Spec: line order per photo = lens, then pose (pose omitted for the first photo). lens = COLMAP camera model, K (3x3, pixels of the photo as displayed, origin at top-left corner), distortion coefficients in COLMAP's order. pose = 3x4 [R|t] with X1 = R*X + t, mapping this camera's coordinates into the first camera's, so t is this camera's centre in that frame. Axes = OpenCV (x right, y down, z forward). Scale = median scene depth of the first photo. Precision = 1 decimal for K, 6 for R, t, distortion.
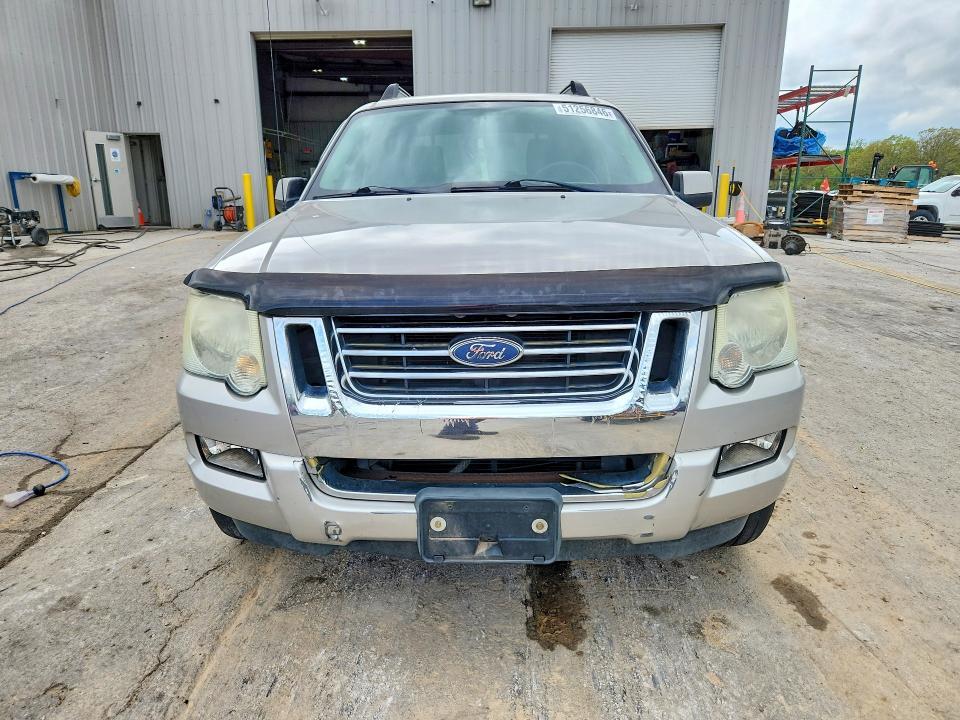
lens RADIAL K [[659.3, 0, 480.0], [0, 659.3, 360.0], [0, 0, 1]] dist [0.006576, 0.004802]
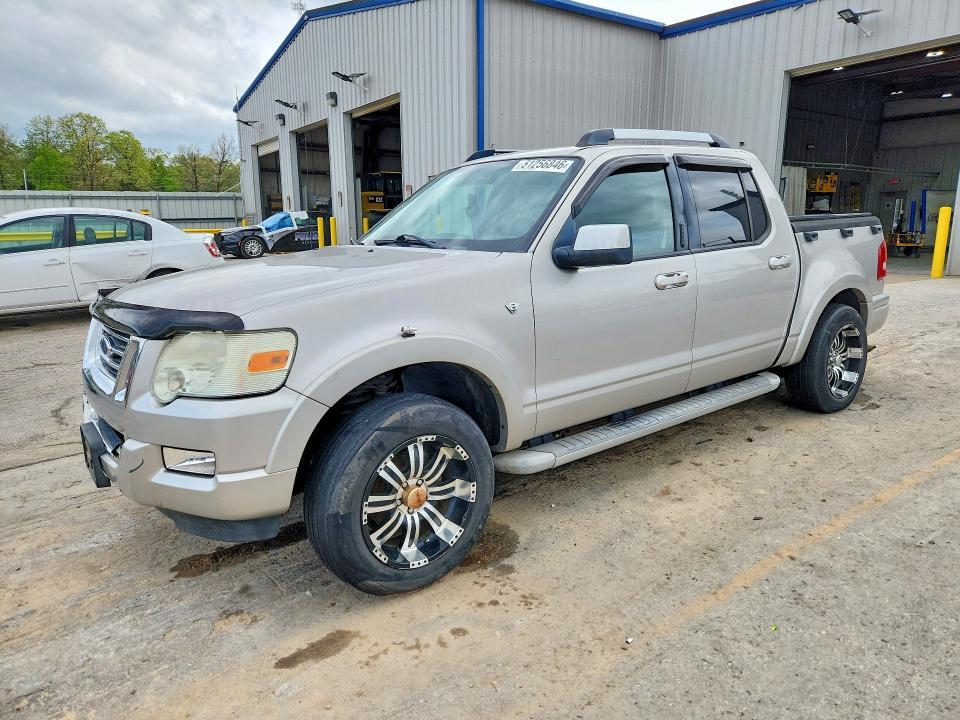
lens RADIAL K [[659.3, 0, 480.0], [0, 659.3, 360.0], [0, 0, 1]] dist [0.006576, 0.004802]
pose [[0.620047, 0.147573, -0.770561, 0.196919], [-0.186204, 0.981769, 0.038190, -0.022608], [0.762148, 0.119802, 0.636222, 0.071674]]
